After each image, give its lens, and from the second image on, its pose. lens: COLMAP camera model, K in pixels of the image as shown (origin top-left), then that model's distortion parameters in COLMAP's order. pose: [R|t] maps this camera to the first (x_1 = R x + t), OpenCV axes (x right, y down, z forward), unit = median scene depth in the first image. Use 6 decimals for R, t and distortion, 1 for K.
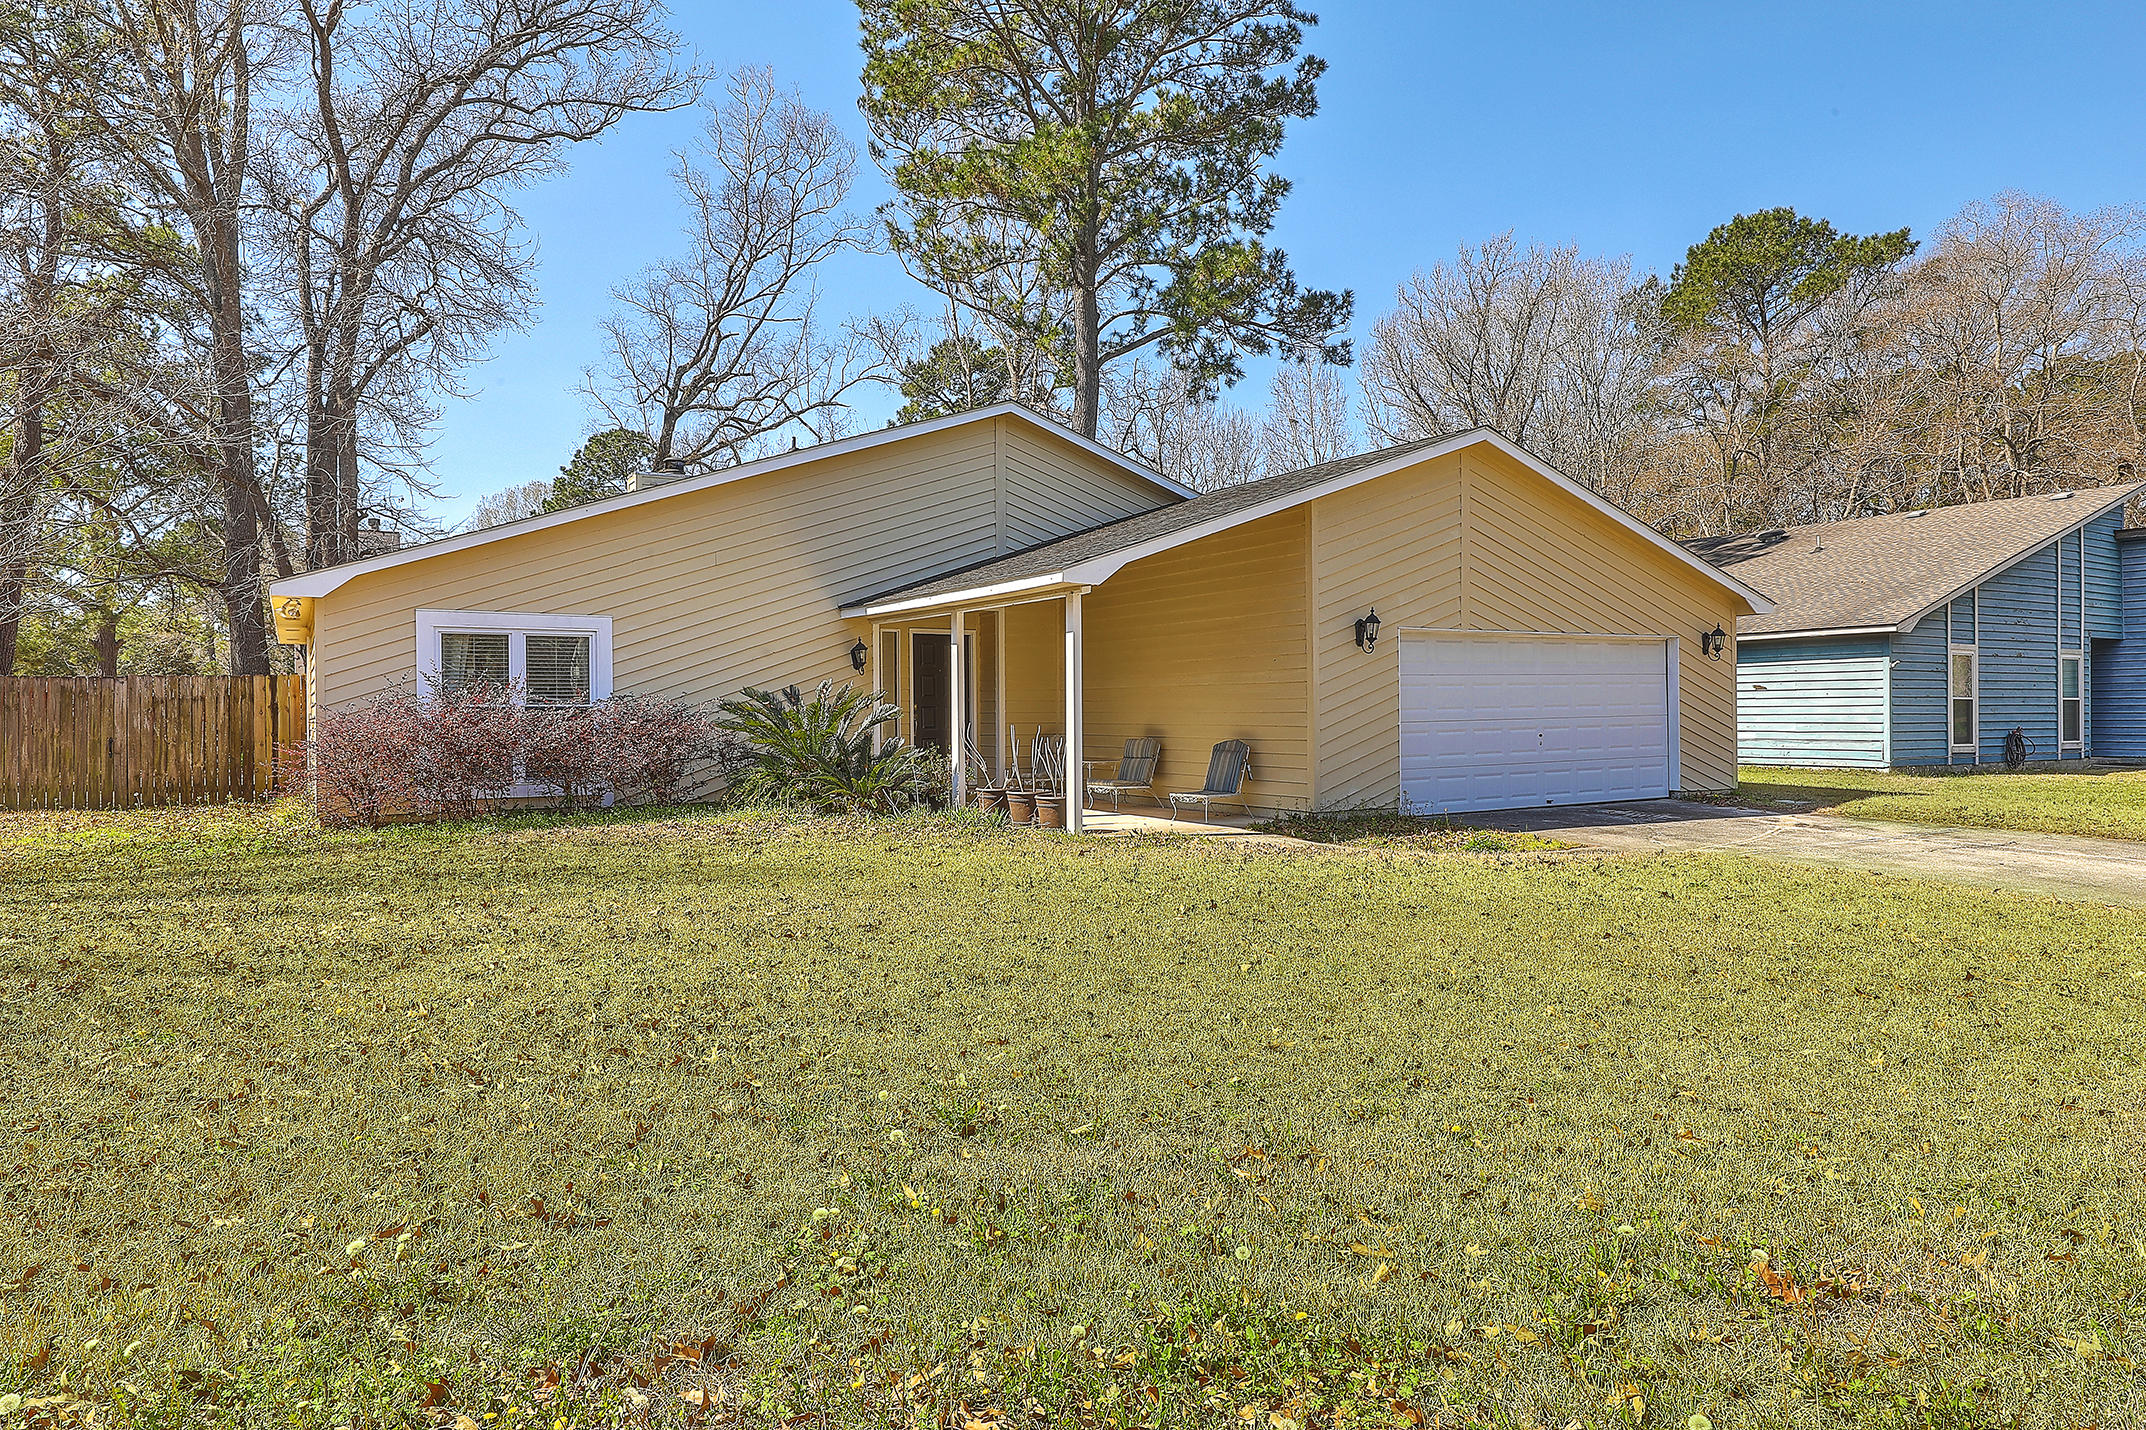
lens RADIAL K [[1374.4, 0, 1066.3], [0, 1374.4, 701.4], [0, 0, 1]] dist [-0.003192, 0.001271]
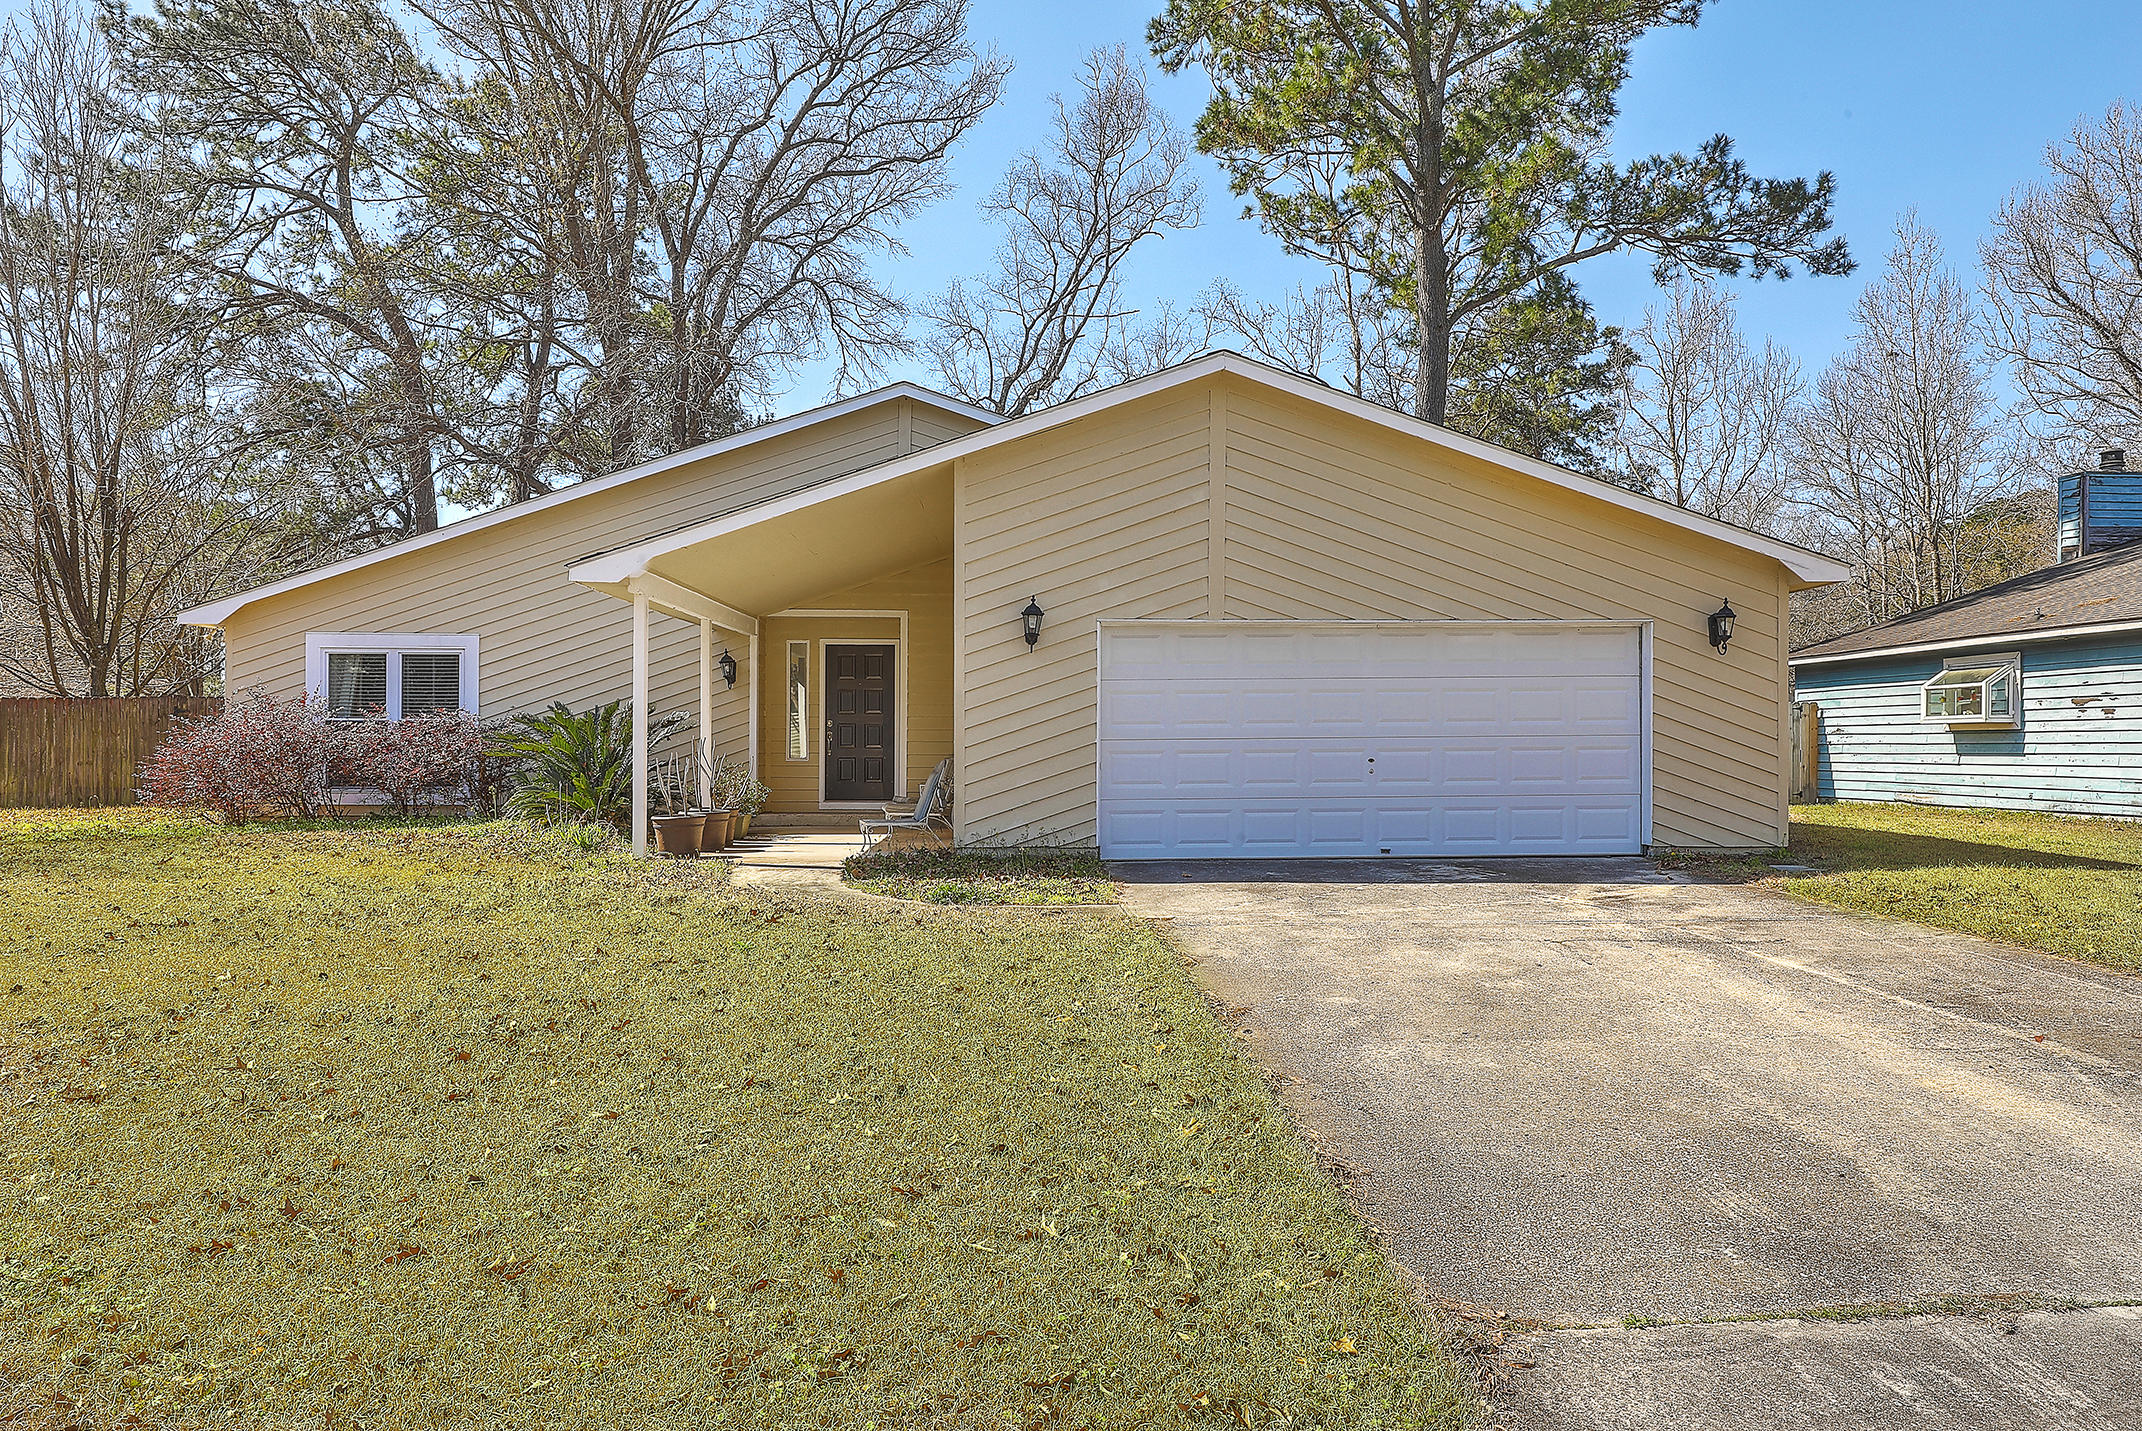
lens RADIAL K [[1506.8, 0, 1081.6], [0, 1506.8, 720.1], [0, 0, 1]] dist [-0.000081, 0.002049]
pose [[0.872875, -0.000780, -0.487944, 0.624956], [-0.002763, 0.999975, -0.006540, 0.009104], [0.487937, 0.007057, 0.872850, 0.228957]]
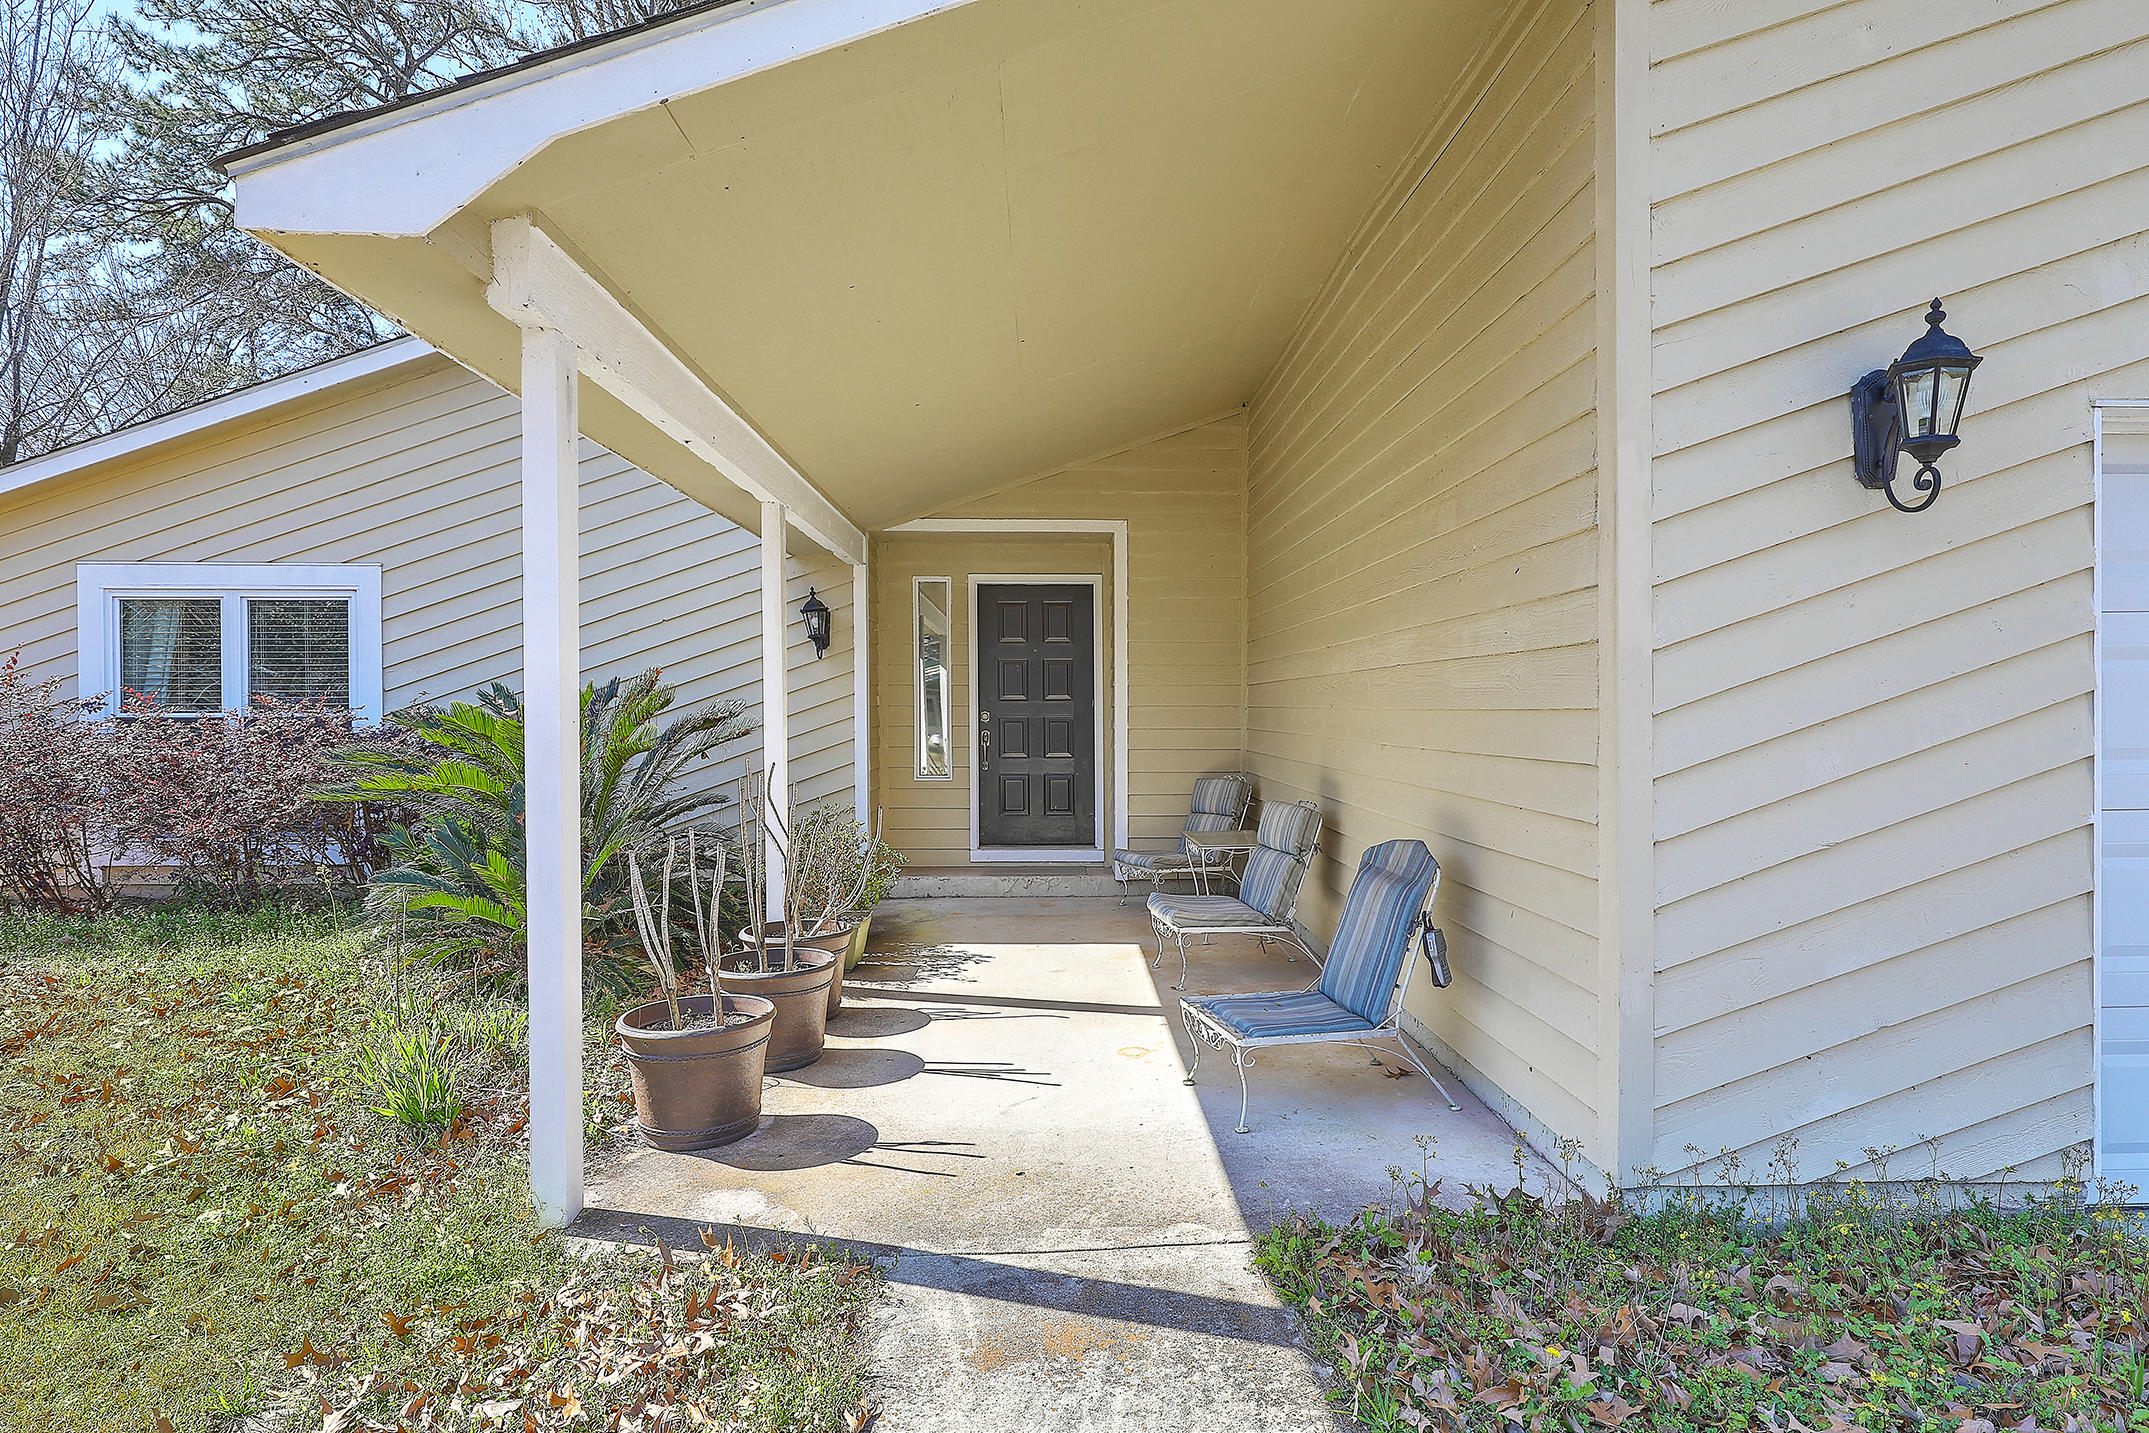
lens RADIAL K [[1196.7, 0, 1066.8], [0, 1196.7, 720.5], [0, 0, 1]] dist [-0.000910, 0.000485]
pose [[0.864933, 0.008284, -0.501819, 0.183933], [0.001994, 0.999799, 0.019942, -0.004576], [0.501884, -0.018250, 0.864743, 0.704652]]
